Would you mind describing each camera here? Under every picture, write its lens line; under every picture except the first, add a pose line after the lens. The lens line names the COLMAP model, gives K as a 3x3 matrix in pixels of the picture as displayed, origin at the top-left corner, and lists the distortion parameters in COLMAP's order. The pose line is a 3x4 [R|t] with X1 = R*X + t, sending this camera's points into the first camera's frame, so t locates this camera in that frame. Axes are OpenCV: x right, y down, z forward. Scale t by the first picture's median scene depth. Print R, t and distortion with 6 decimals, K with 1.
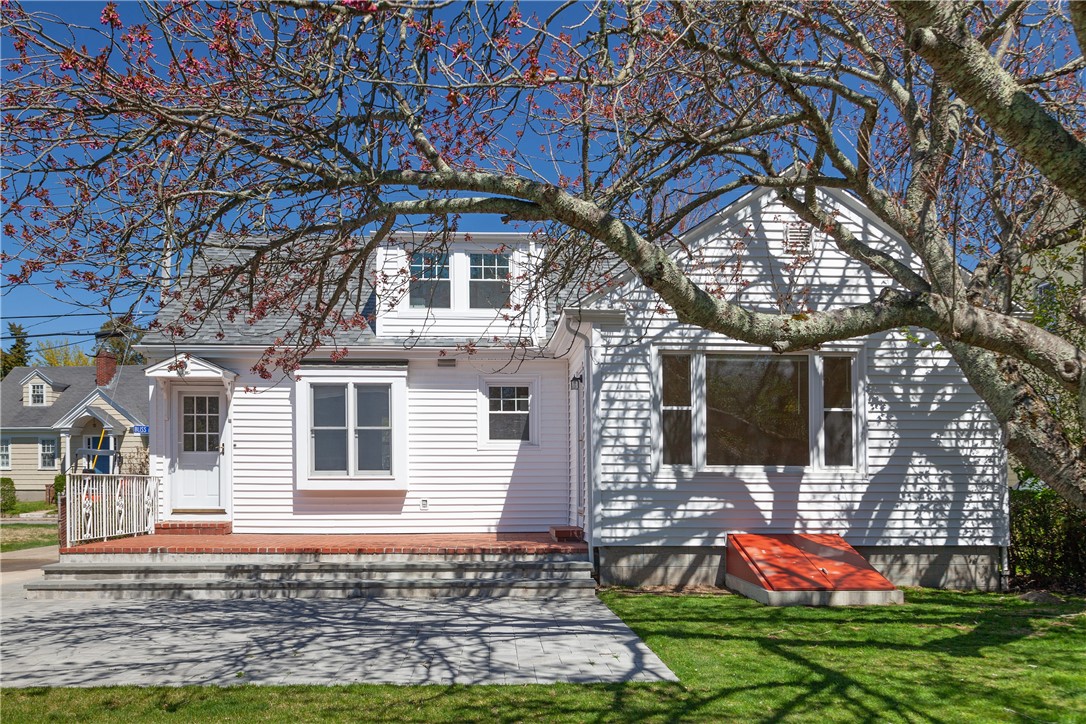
lens RADIAL K [[1001.6, 0, 541.5], [0, 1001.6, 365.6], [0, 0, 1]] dist [0.016846, -0.021082]
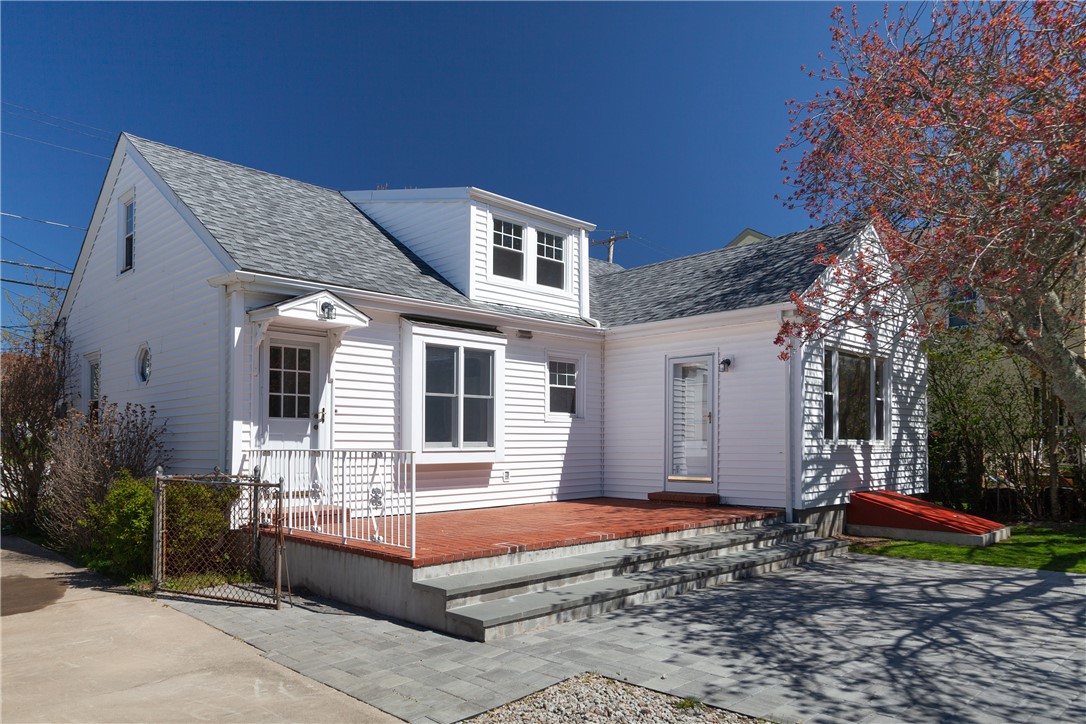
lens RADIAL K [[748.8, 0, 539.2], [0, 748.8, 359.7], [0, 0, 1]] dist [0.012601, 0.000901]
pose [[0.739361, 0.071890, 0.669460, -0.653896], [-0.075833, 0.996848, -0.023295, 0.043458], [-0.669025, -0.033544, 0.742483, 0.482741]]
